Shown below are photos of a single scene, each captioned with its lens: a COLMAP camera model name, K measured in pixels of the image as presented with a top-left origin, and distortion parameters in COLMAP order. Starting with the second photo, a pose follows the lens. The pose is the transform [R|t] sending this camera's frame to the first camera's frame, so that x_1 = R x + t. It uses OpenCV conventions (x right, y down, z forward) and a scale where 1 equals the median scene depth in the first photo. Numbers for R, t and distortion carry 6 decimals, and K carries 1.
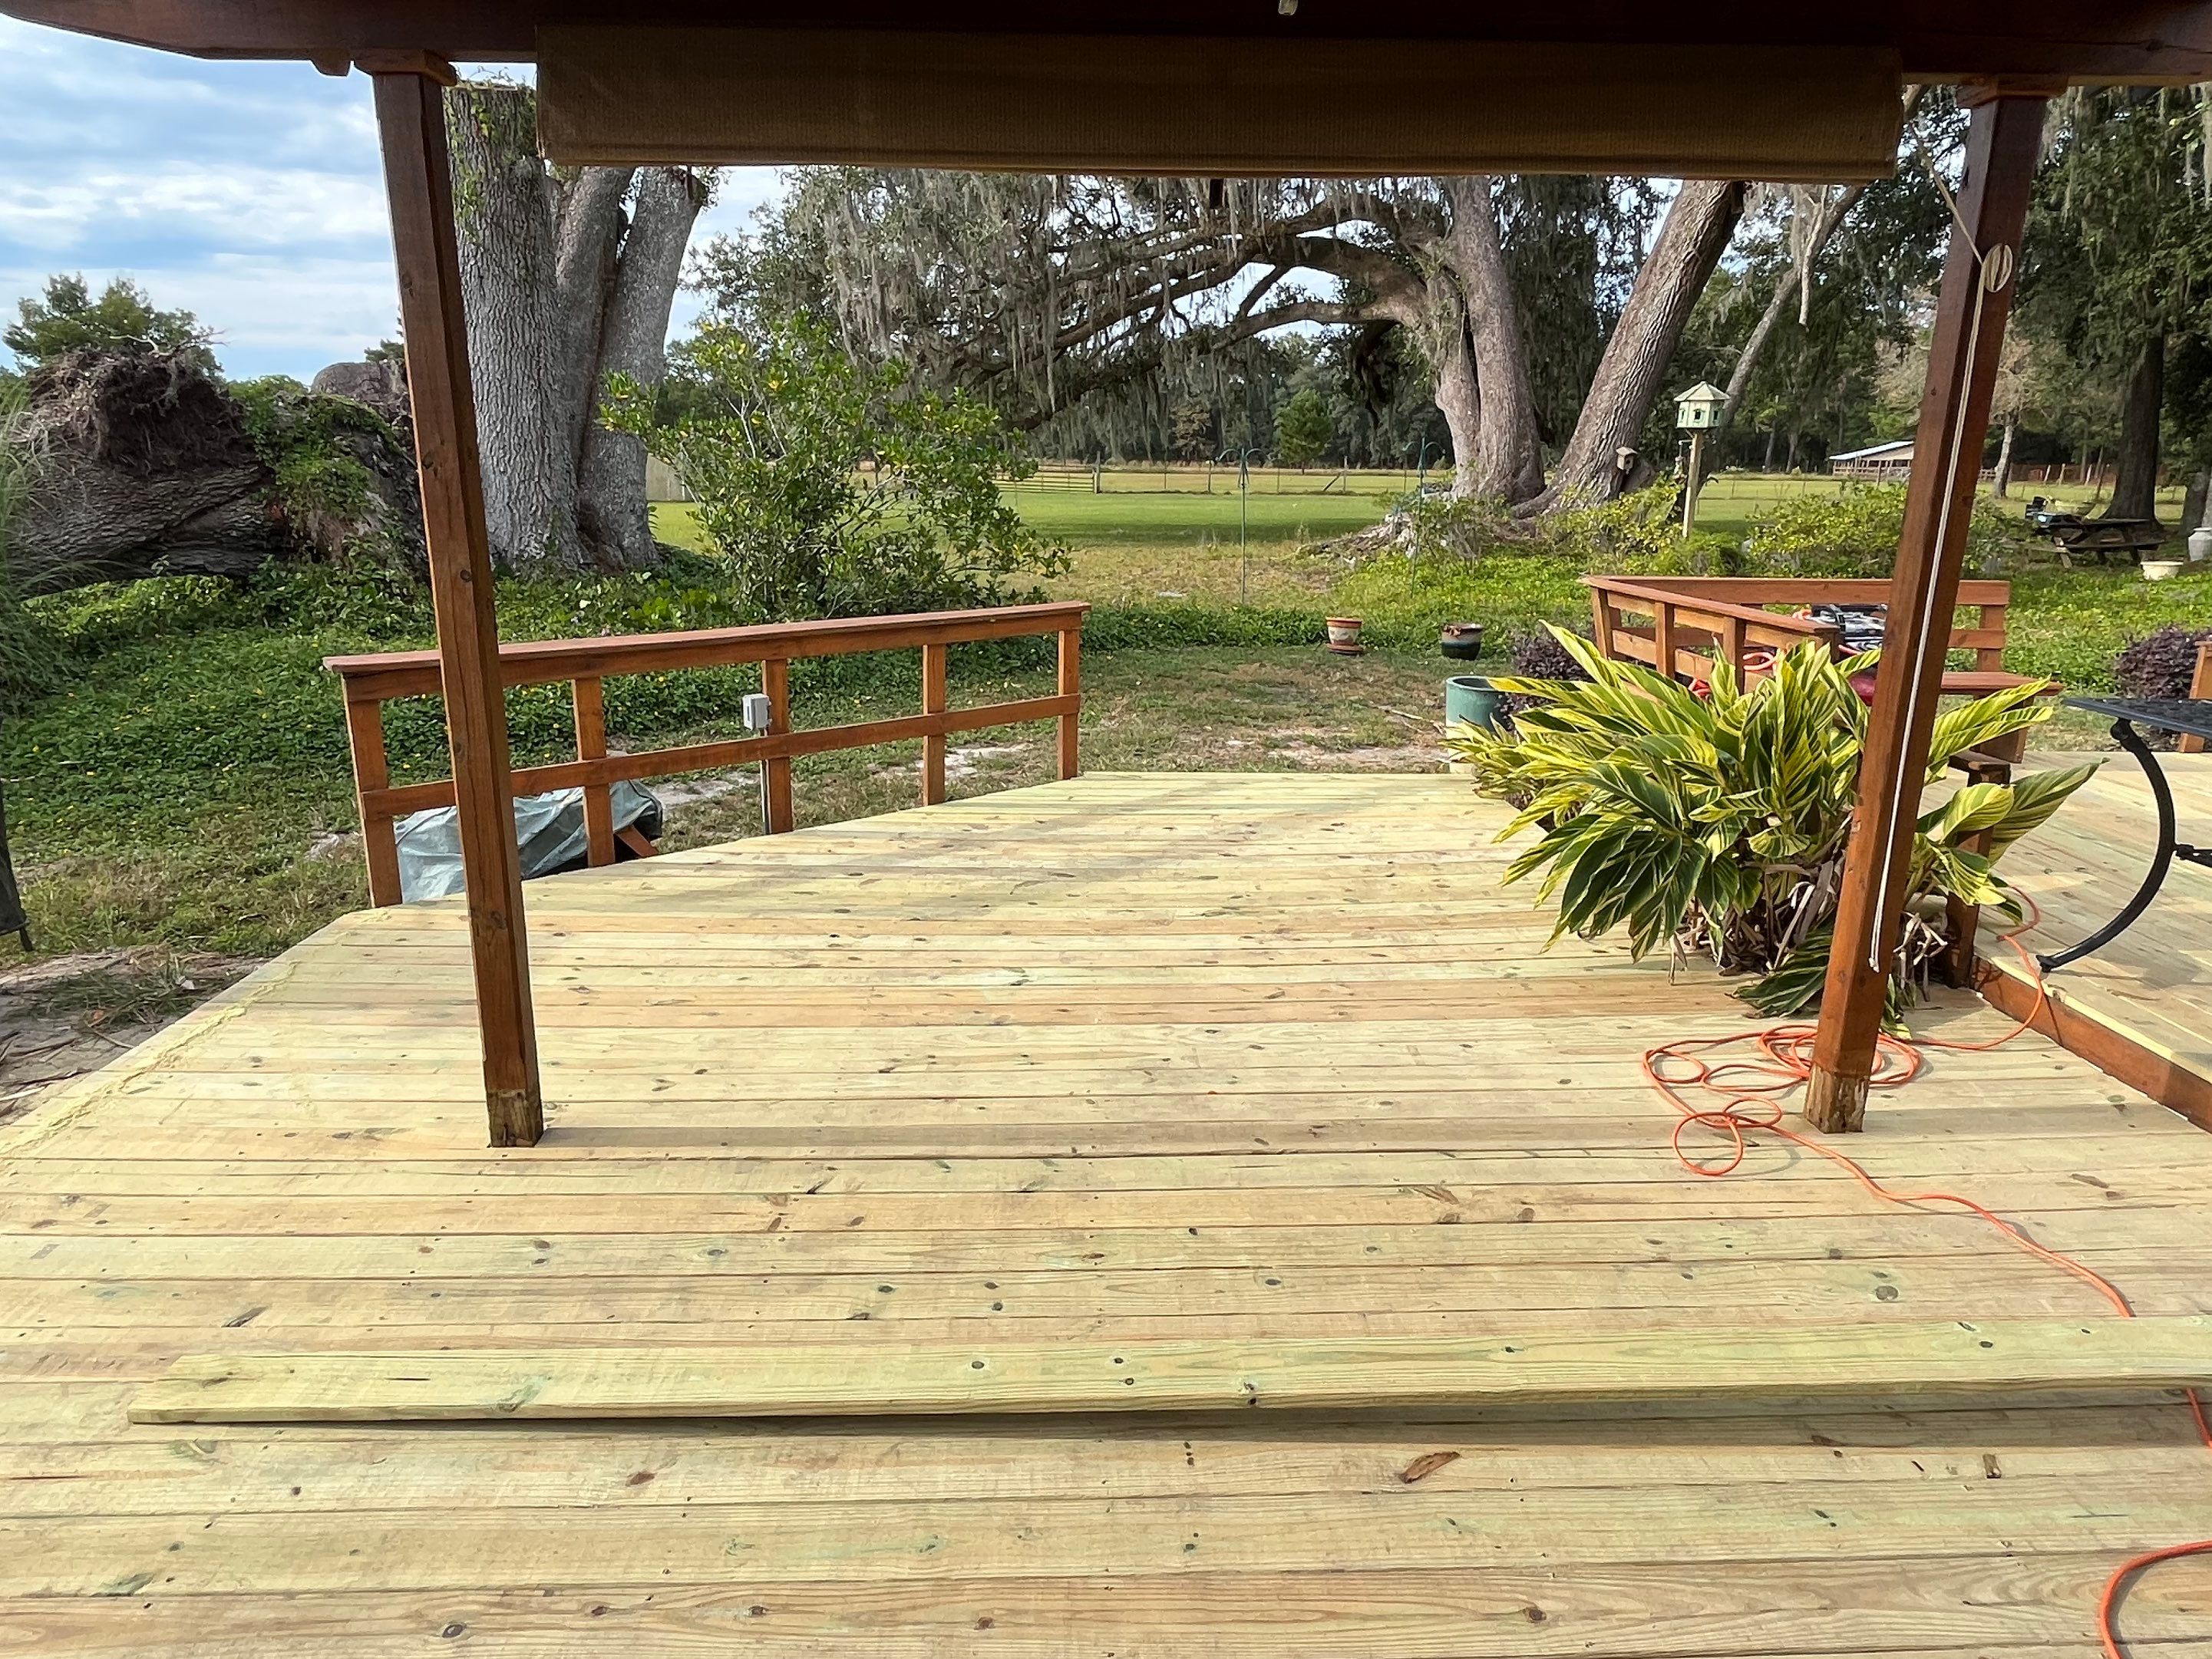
lens RADIAL K [[1351.2, 0, 1104.8], [0, 1351.2, 829.3], [0, 0, 1]] dist [-0.018742, -0.000814]
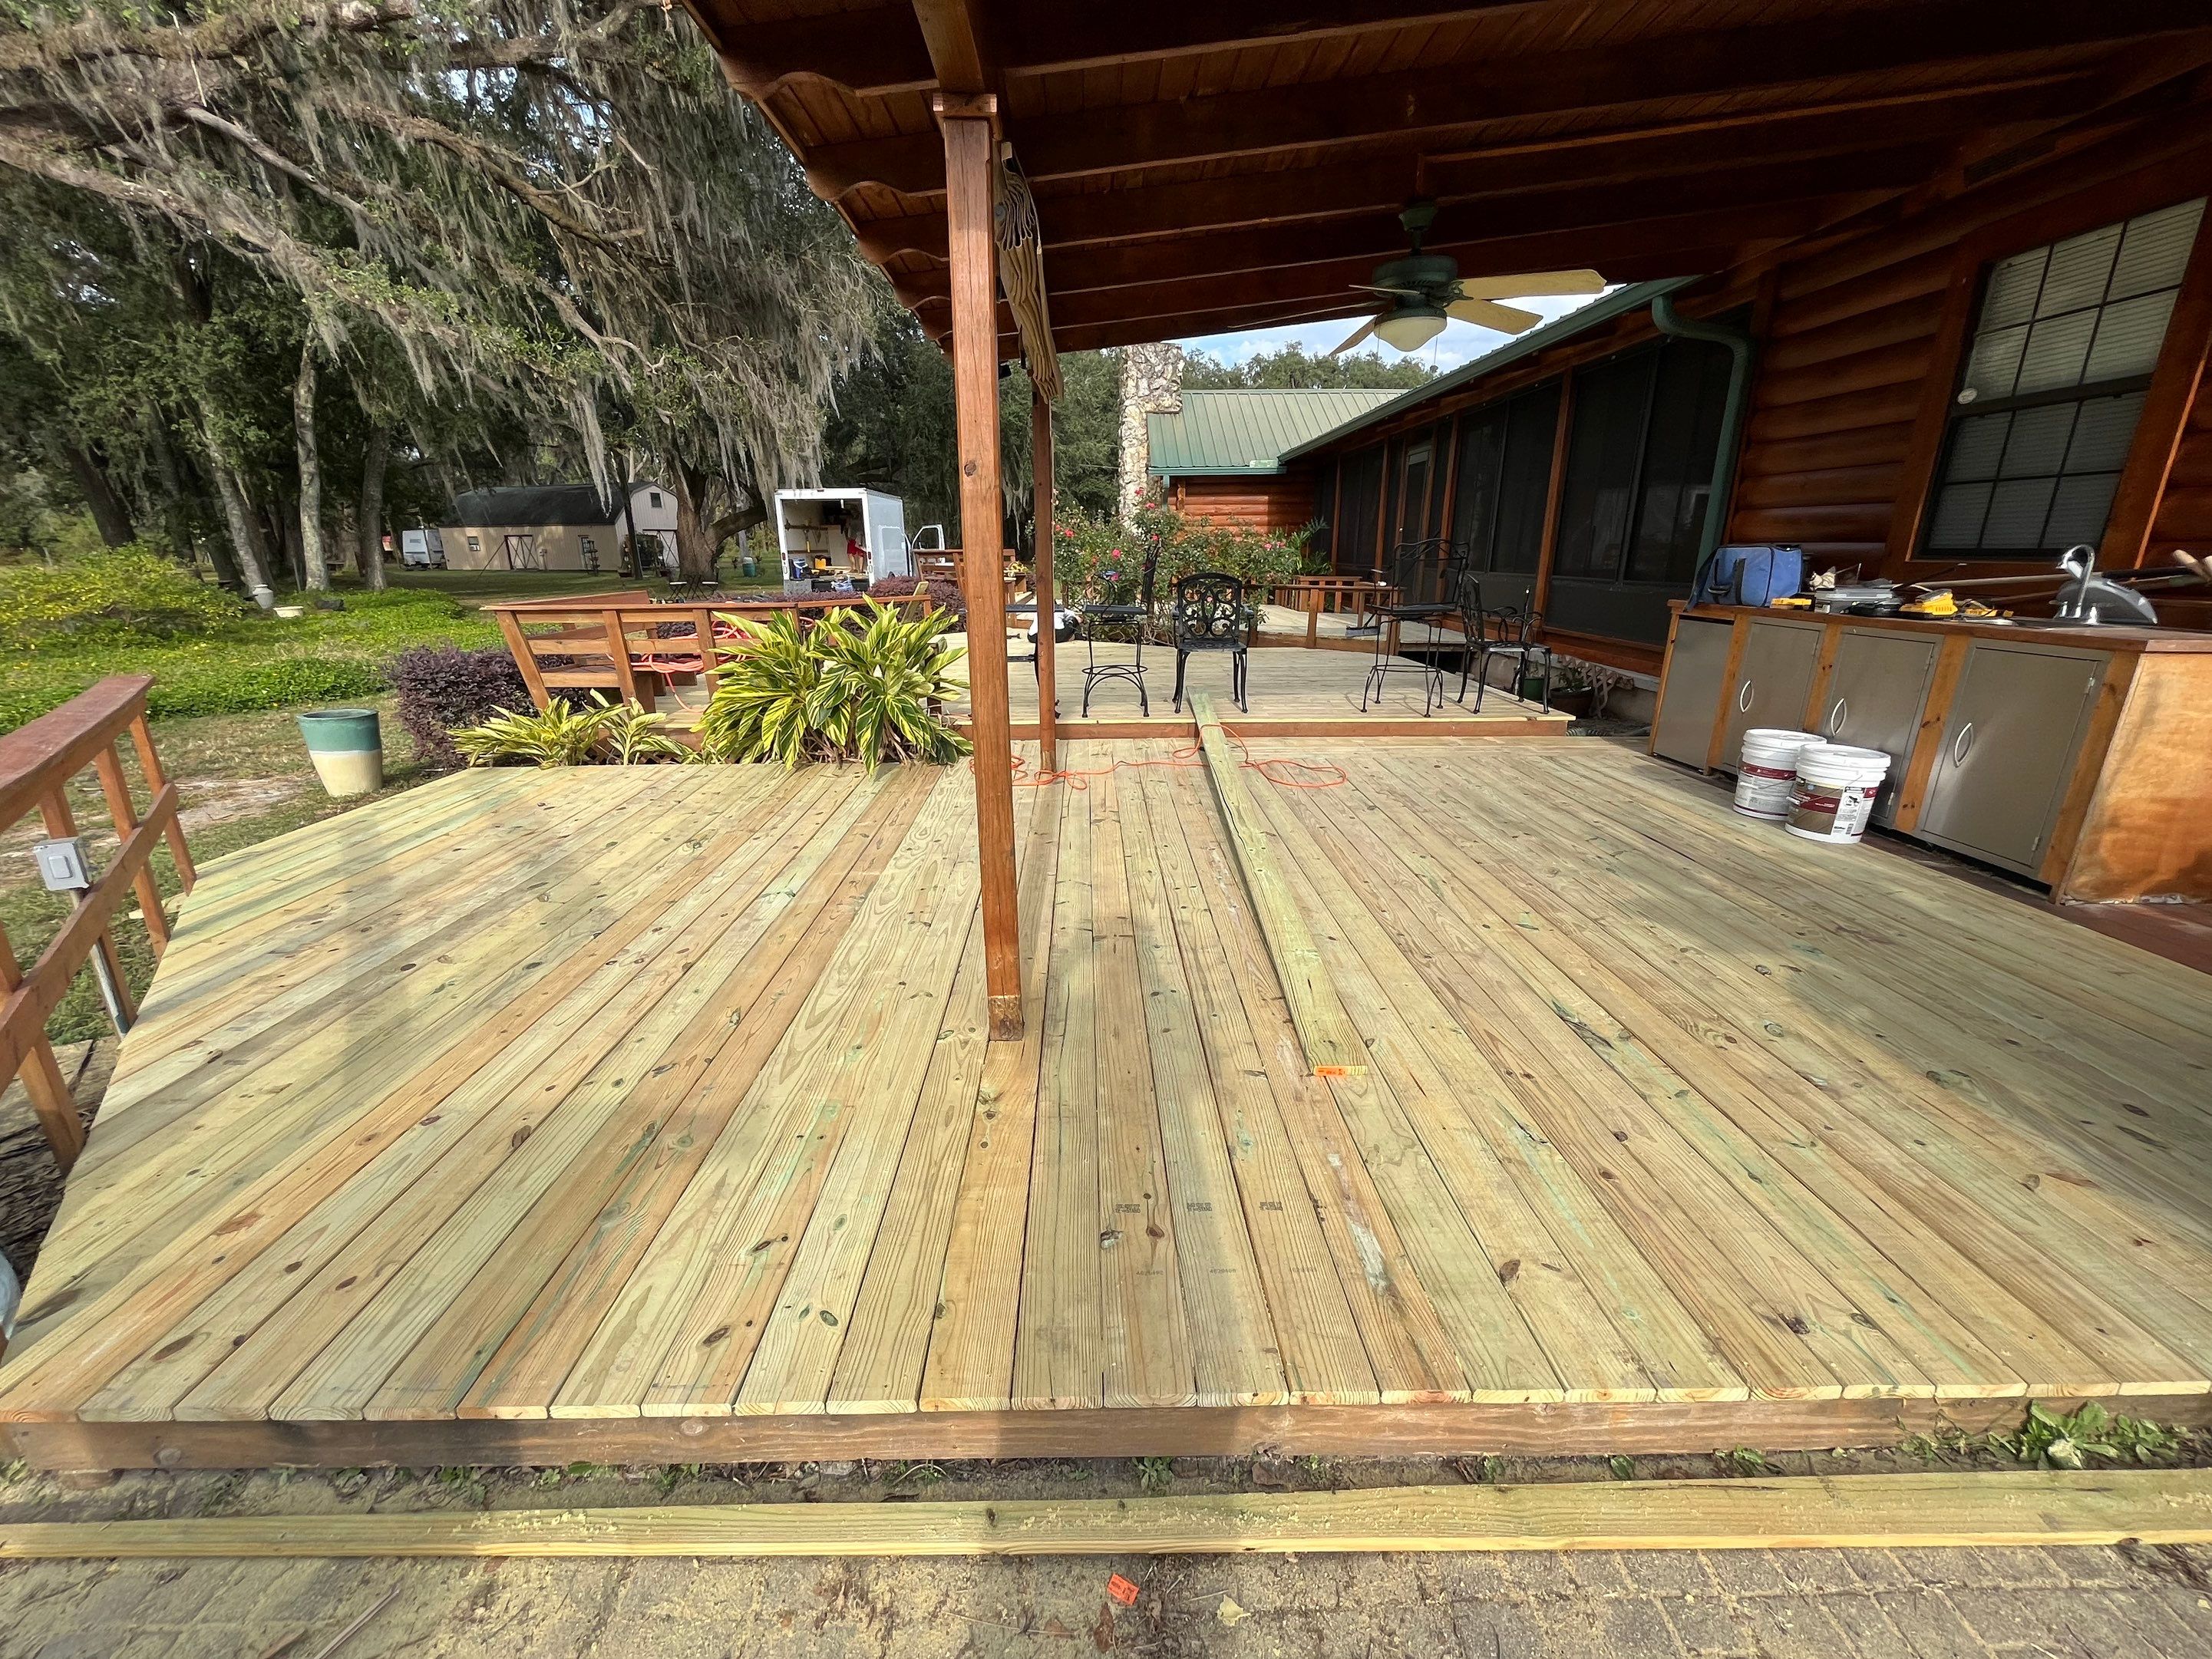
lens RADIAL K [[910.3, 0, 1094.7], [0, 910.3, 837.2], [0, 0, 1]] dist [0.001847, 0.000127]
pose [[0.022313, -0.318771, 0.947569, -0.739538], [0.267301, 0.915202, 0.301588, -0.109525], [-0.963355, 0.246557, 0.105629, 0.481741]]
